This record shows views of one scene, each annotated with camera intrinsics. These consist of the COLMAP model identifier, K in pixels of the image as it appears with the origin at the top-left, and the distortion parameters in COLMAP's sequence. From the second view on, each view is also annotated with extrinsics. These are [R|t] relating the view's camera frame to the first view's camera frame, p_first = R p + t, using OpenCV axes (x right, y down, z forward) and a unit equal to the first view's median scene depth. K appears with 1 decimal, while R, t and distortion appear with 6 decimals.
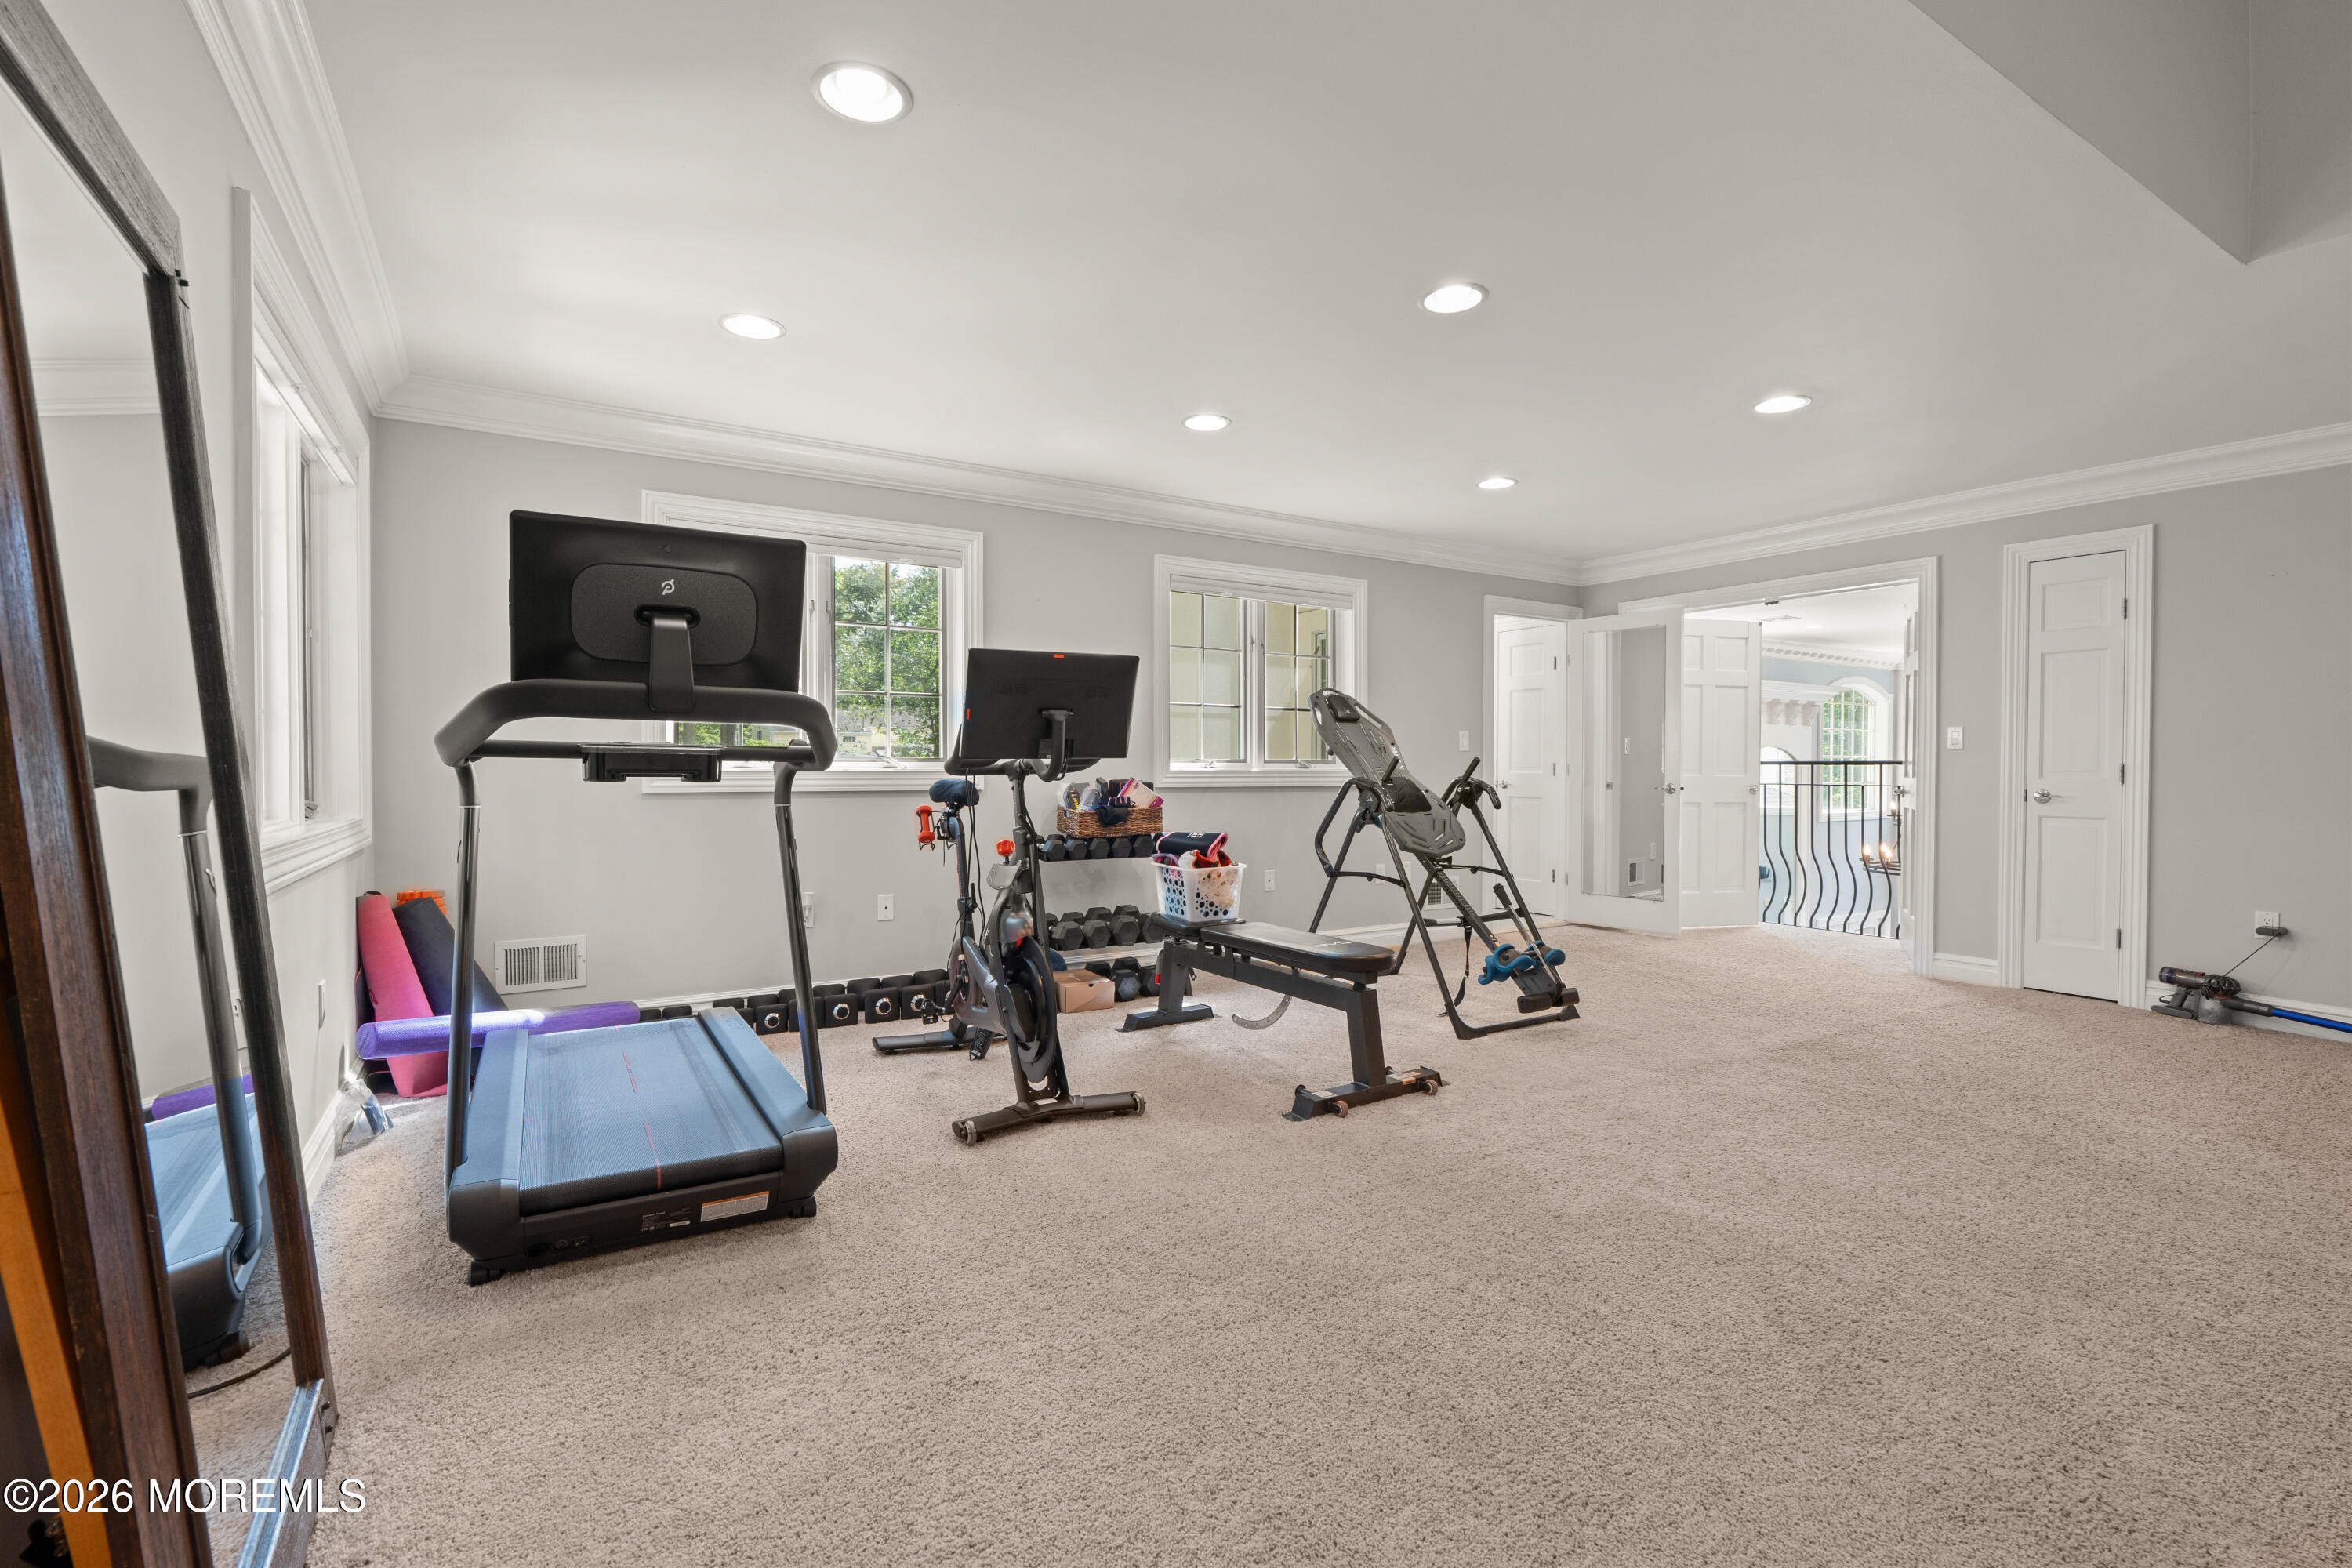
lens RADIAL K [[1069.4, 0, 1180.1], [0, 1069.4, 779.5], [0, 0, 1]] dist [0.001354, -0.000289]
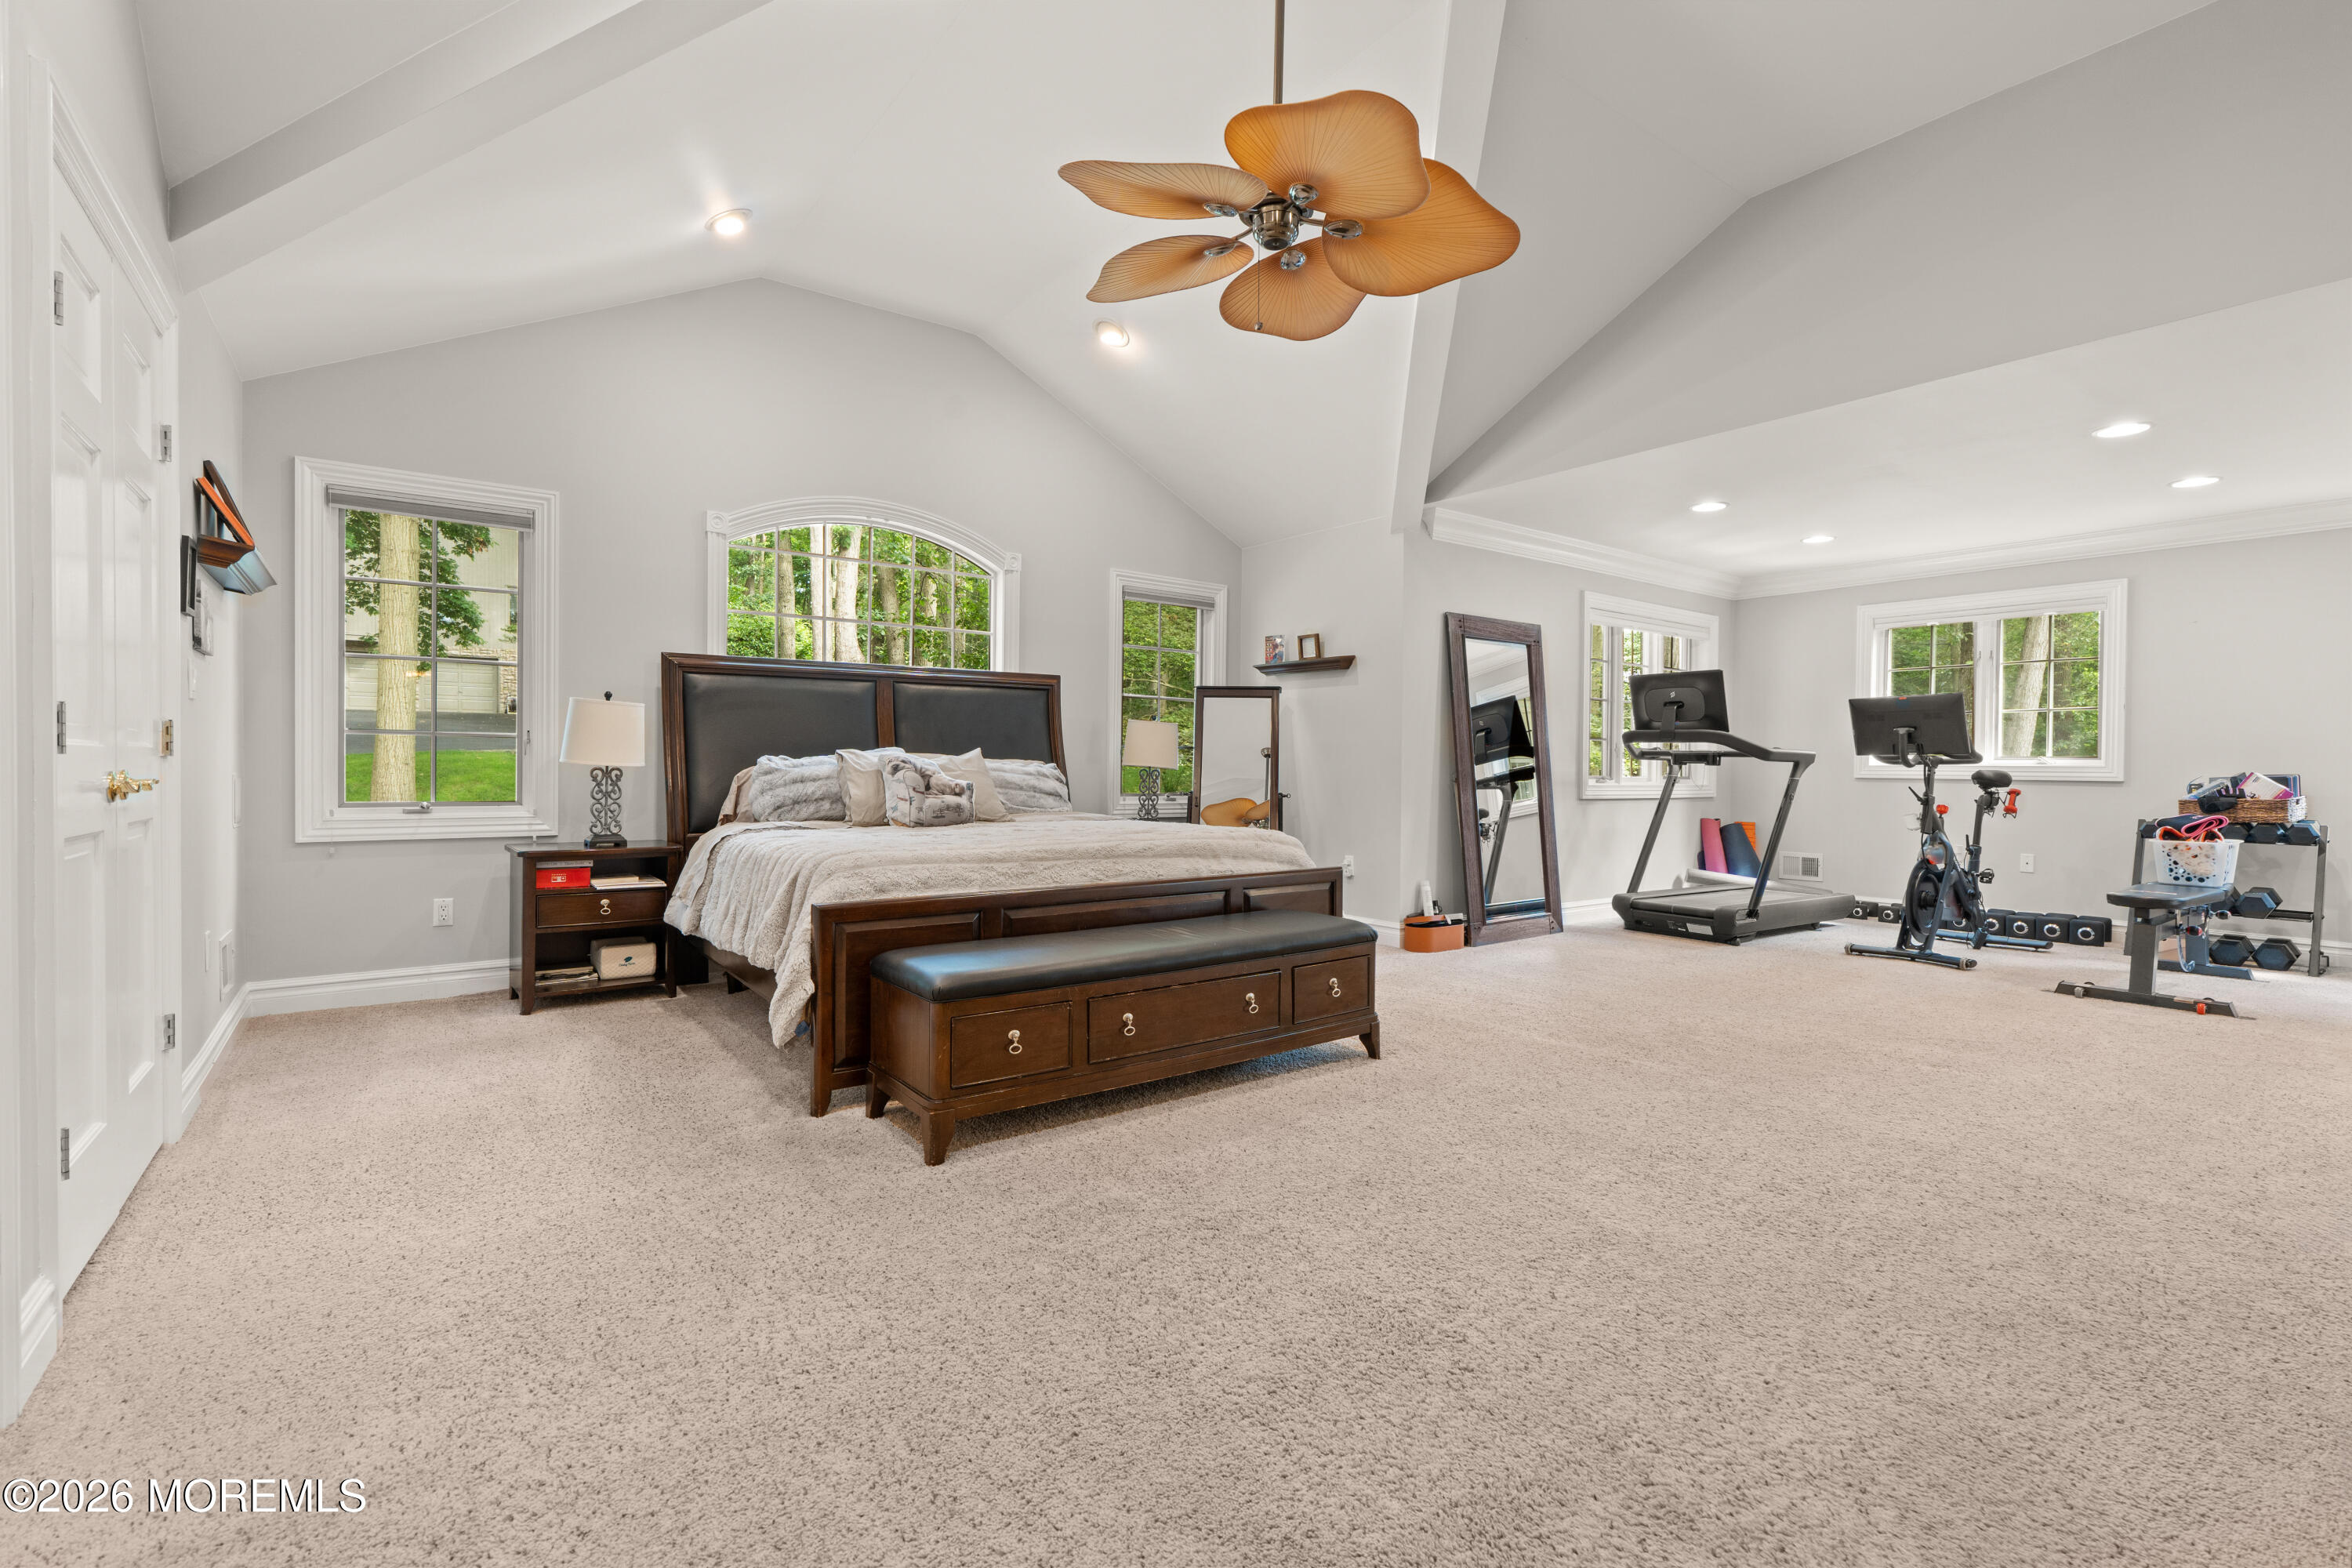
lens RADIAL K [[1069.4, 0, 1178.3], [0, 1069.4, 777.1], [0, 0, 1]] dist [0.001354, -0.000289]
pose [[0.087262, 0.012580, -0.996106, 1.962335], [-0.020072, 0.999739, 0.010868, 0.028206], [0.995983, 0.019045, 0.087492, -0.466361]]
